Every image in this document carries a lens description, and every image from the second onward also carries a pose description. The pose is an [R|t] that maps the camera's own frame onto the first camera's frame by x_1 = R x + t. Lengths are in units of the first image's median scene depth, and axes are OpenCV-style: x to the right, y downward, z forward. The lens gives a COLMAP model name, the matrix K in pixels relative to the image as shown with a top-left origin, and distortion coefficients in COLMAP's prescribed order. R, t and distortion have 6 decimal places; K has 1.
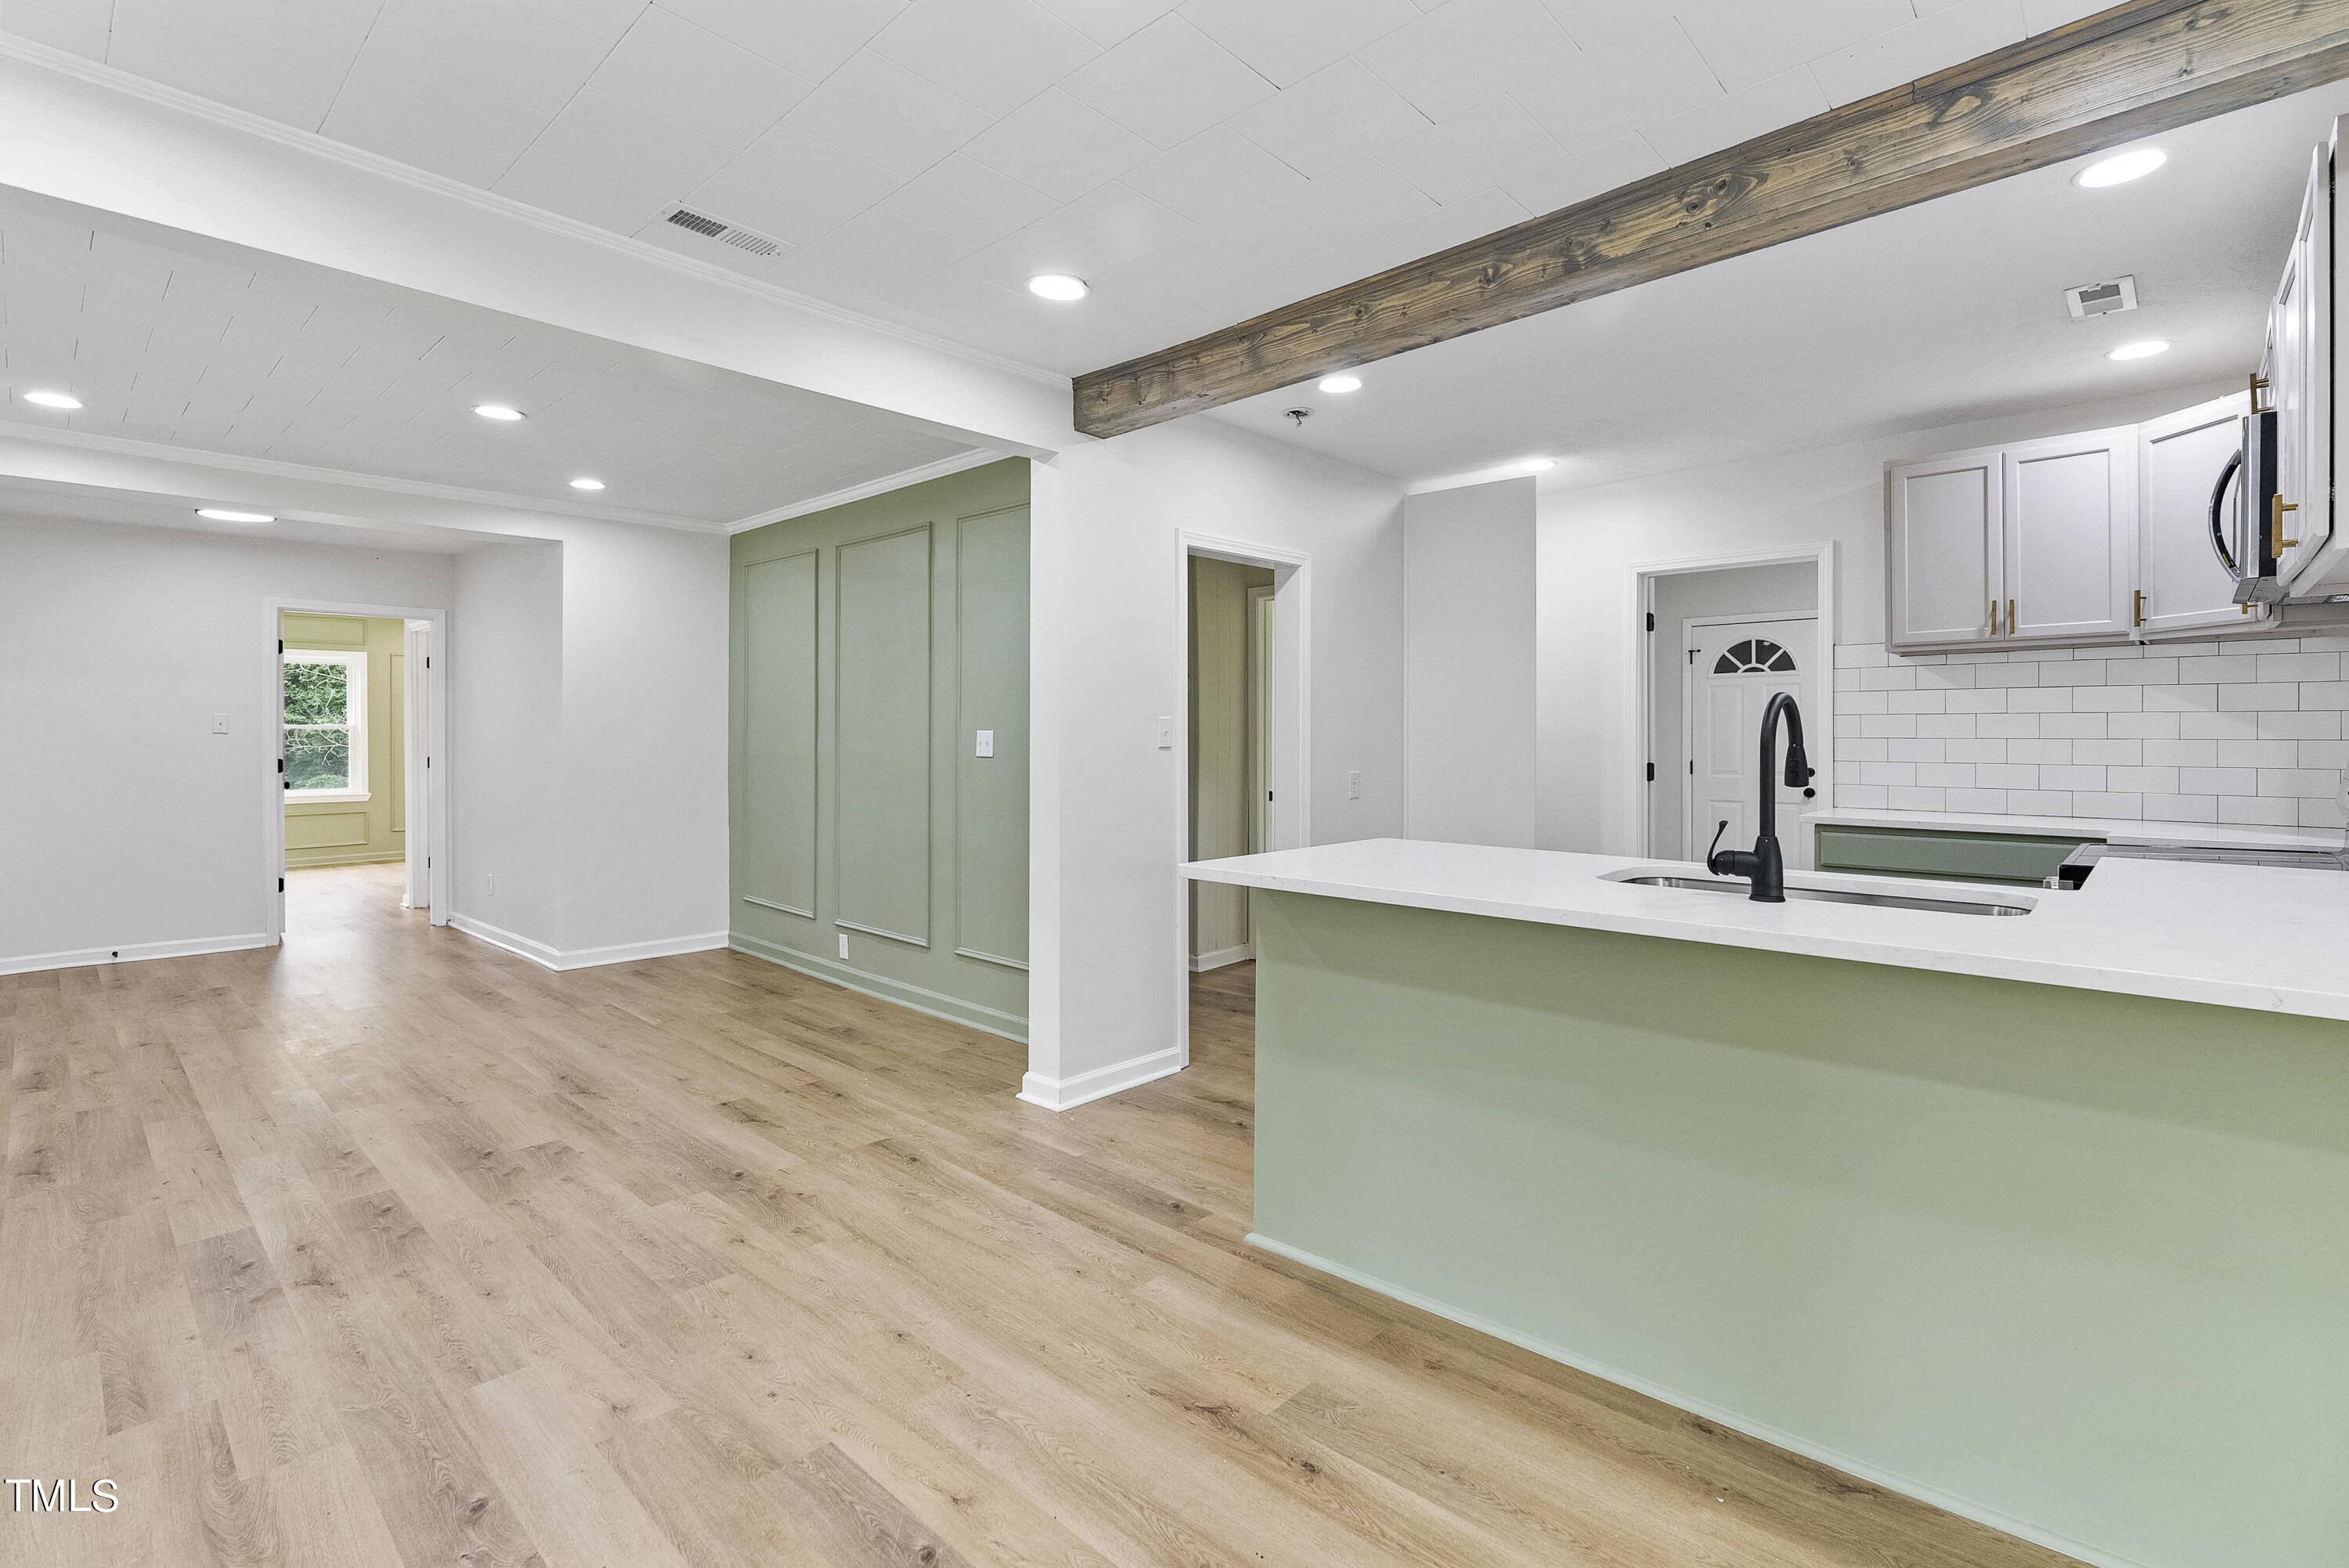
lens RADIAL K [[1078.5, 0, 1171.6], [0, 1078.5, 737.8], [0, 0, 1]] dist [-0.004527, 0.001773]
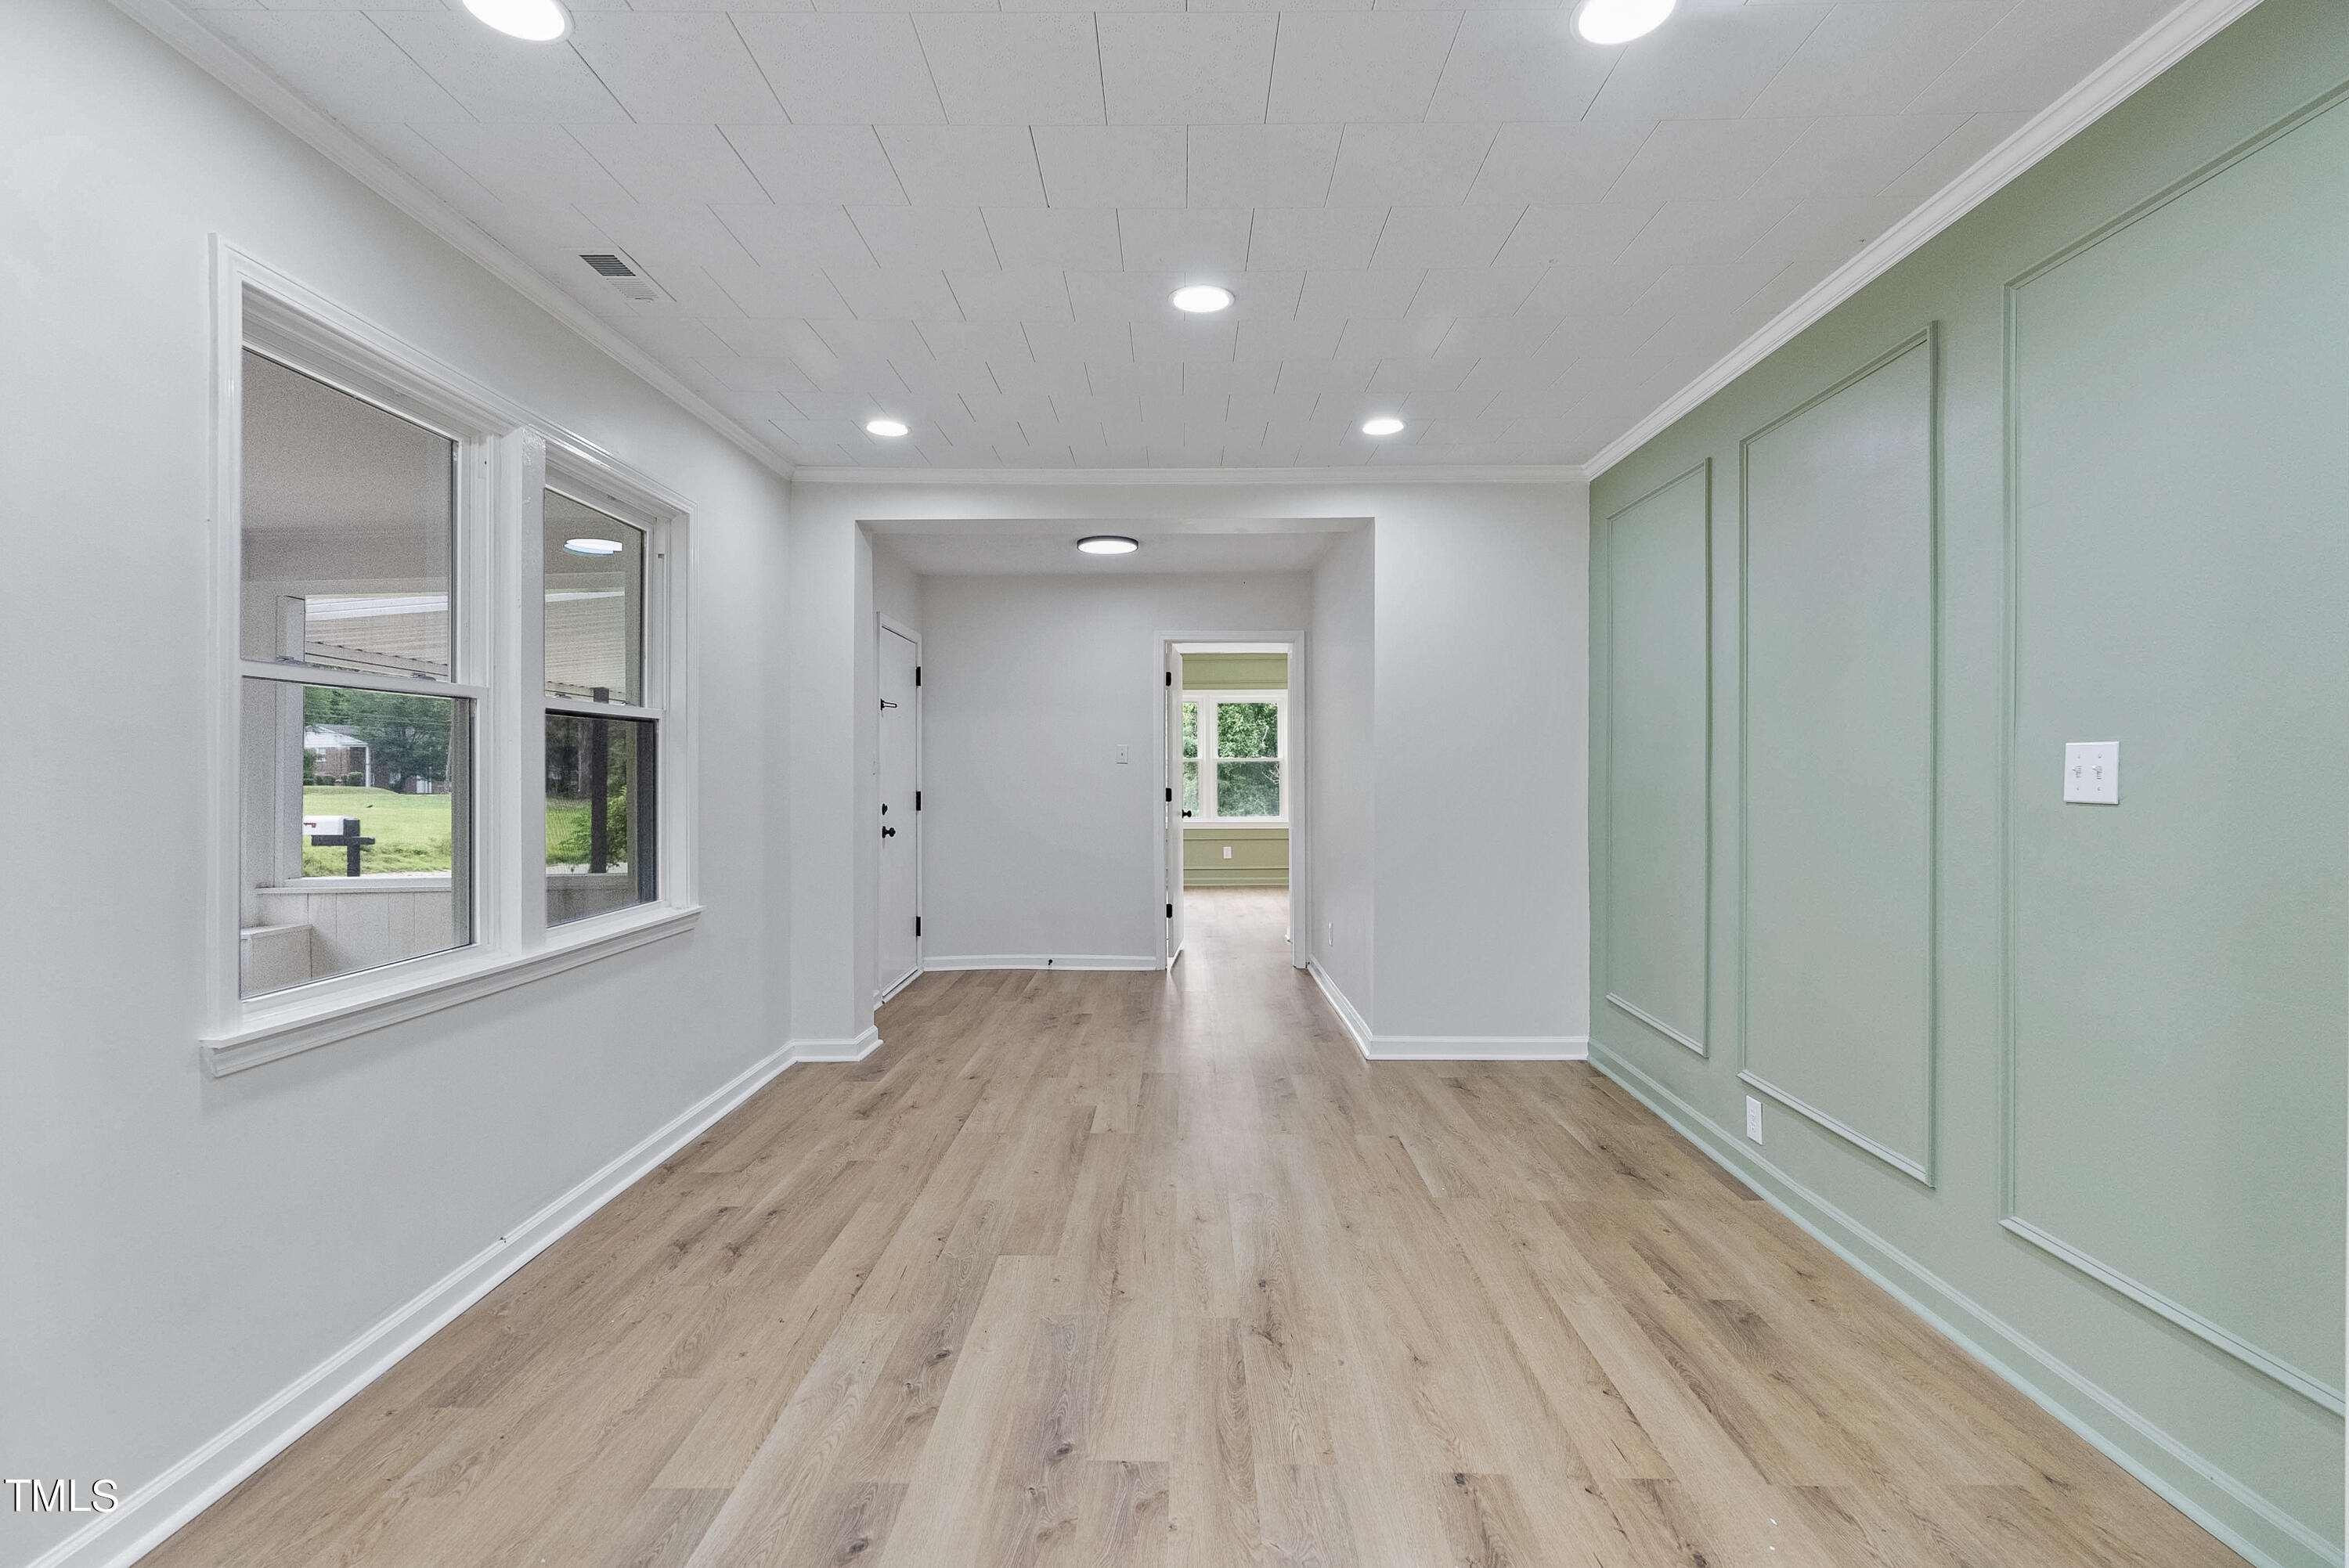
lens RADIAL K [[1065.2, 0, 1168.1], [0, 1065.2, 771.1], [0, 0, 1]] dist [-0.003493, 0.001037]
pose [[0.674856, 0.000309, -0.737949, -0.162553], [-0.001667, 0.999998, -0.001106, 0.008896], [0.737947, 0.001976, 0.674855, 0.658067]]
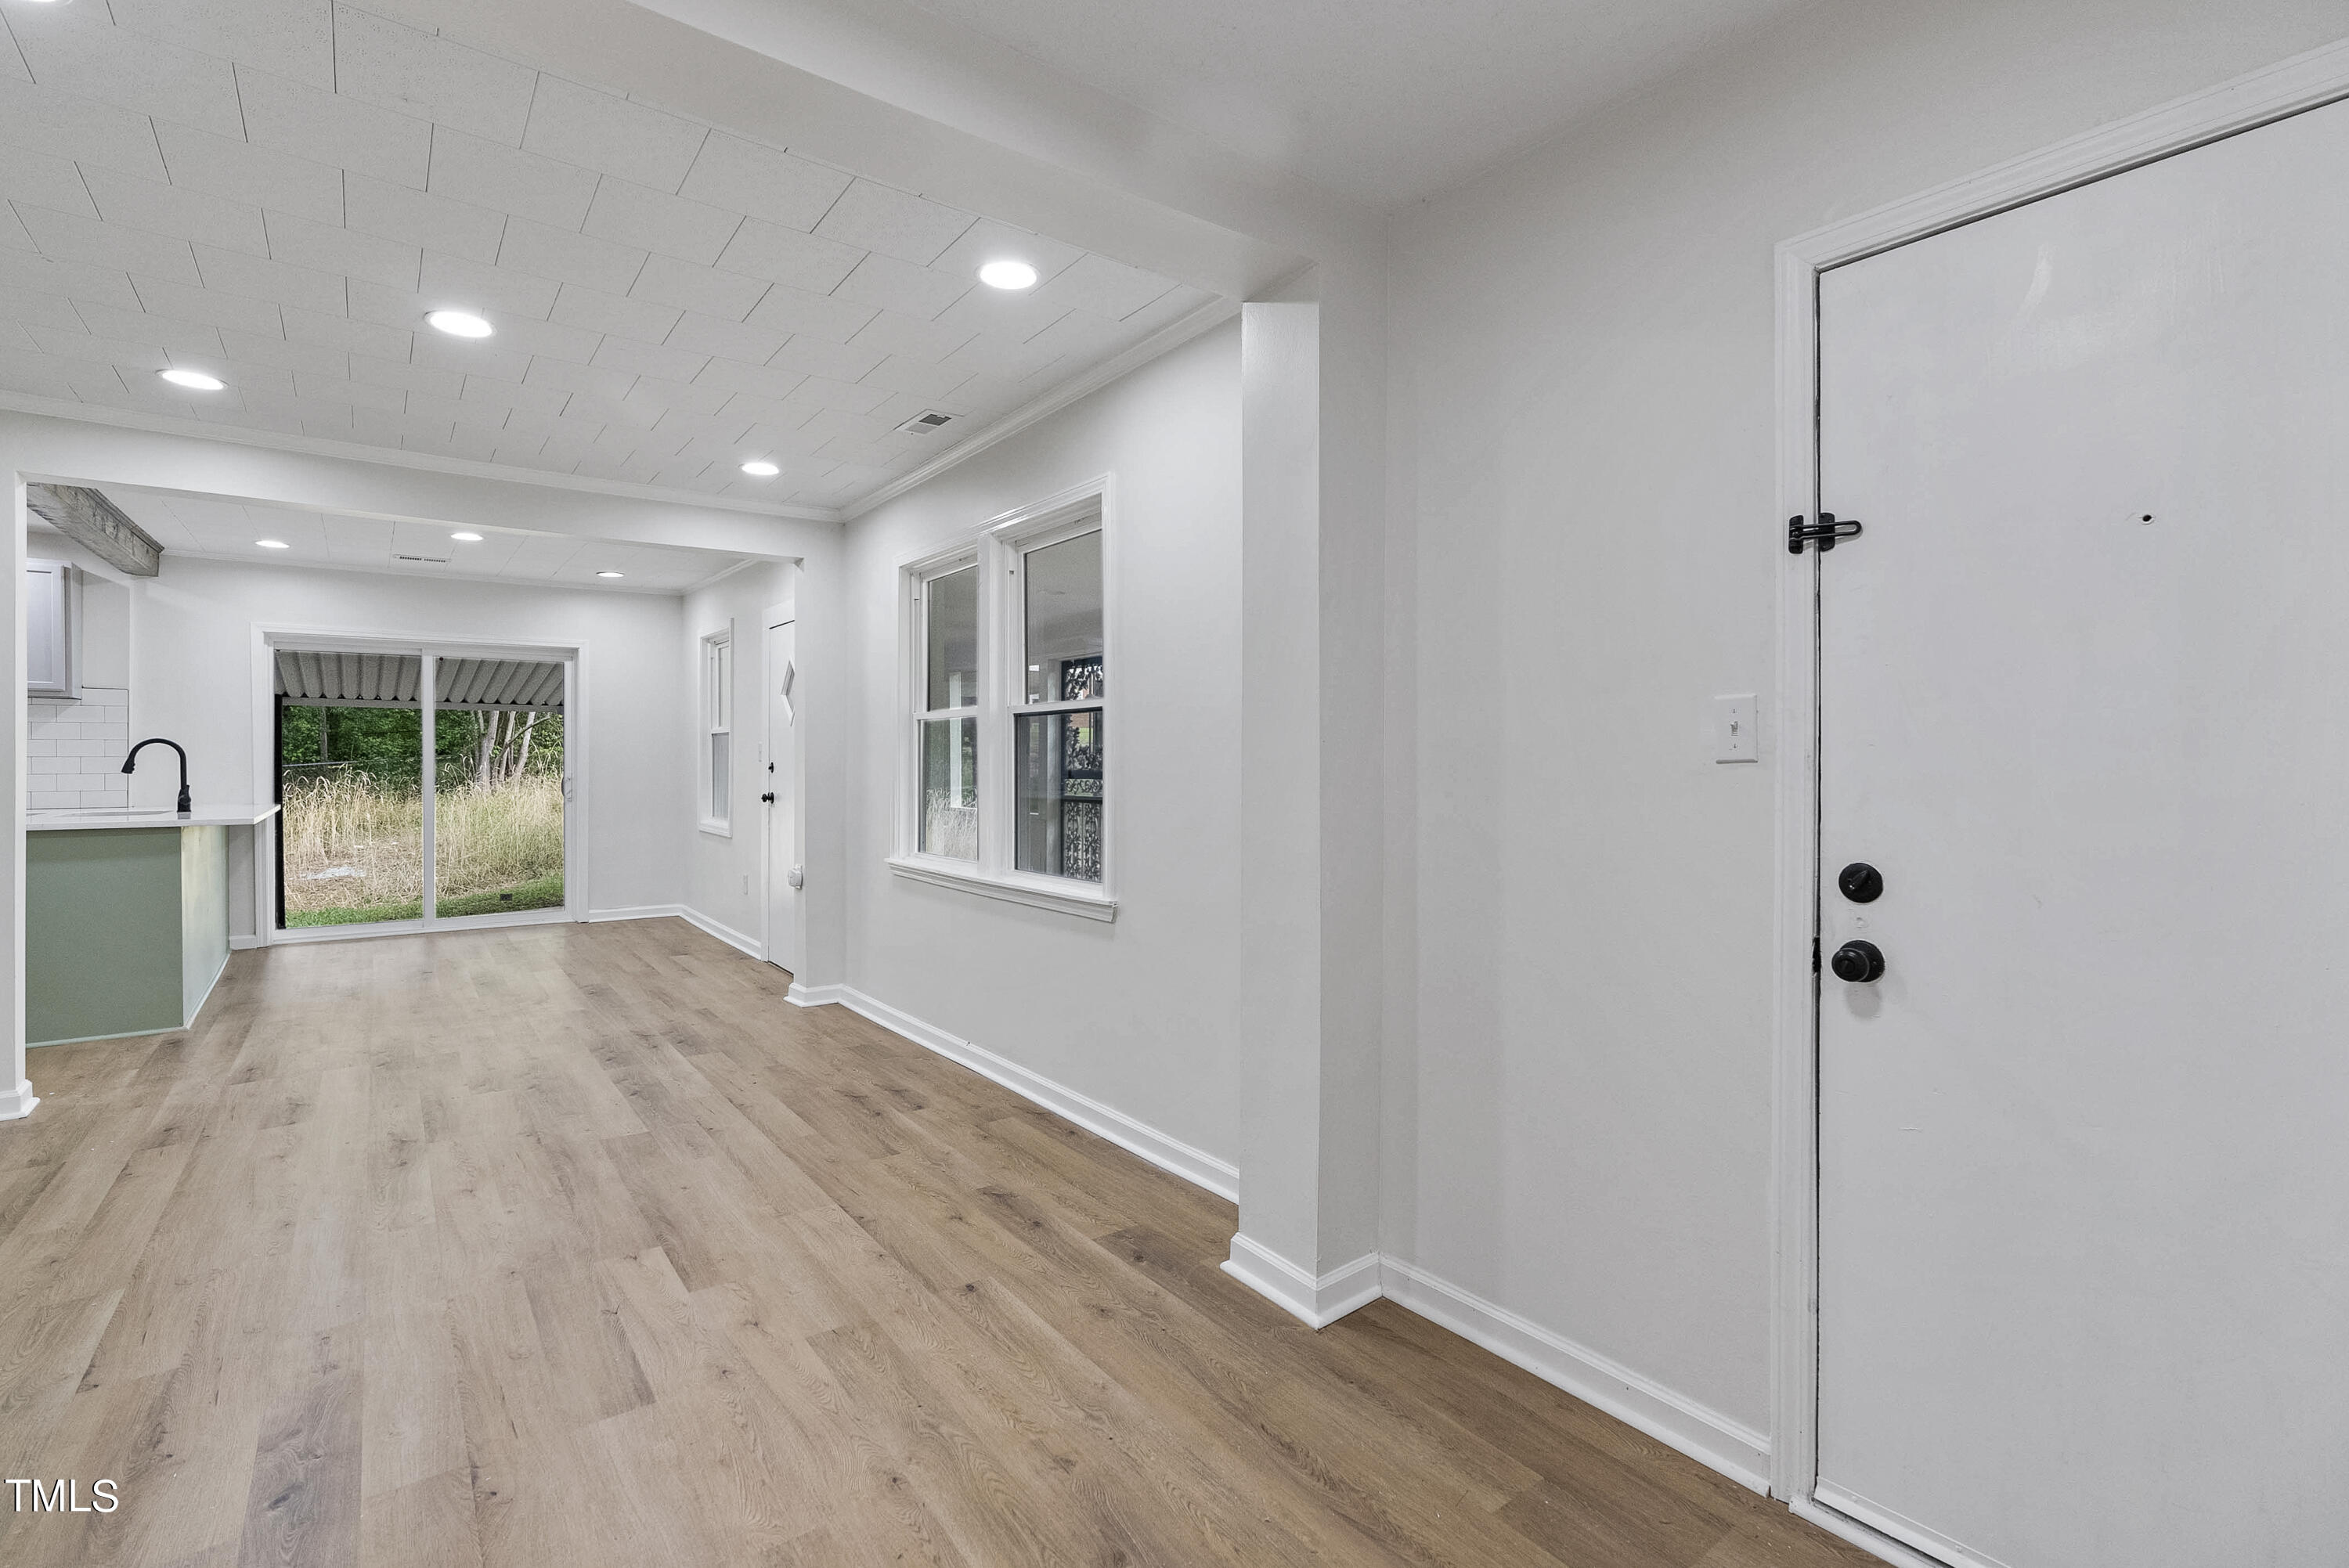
lens RADIAL K [[1065.2, 0, 1168.1], [0, 1065.2, 771.1], [0, 0, 1]] dist [-0.003493, 0.001037]
pose [[-0.985135, -0.001321, 0.171776, -1.604390], [0.000405, 0.999950, 0.010015, 0.010497], [-0.171781, 0.009936, -0.985085, 2.128057]]
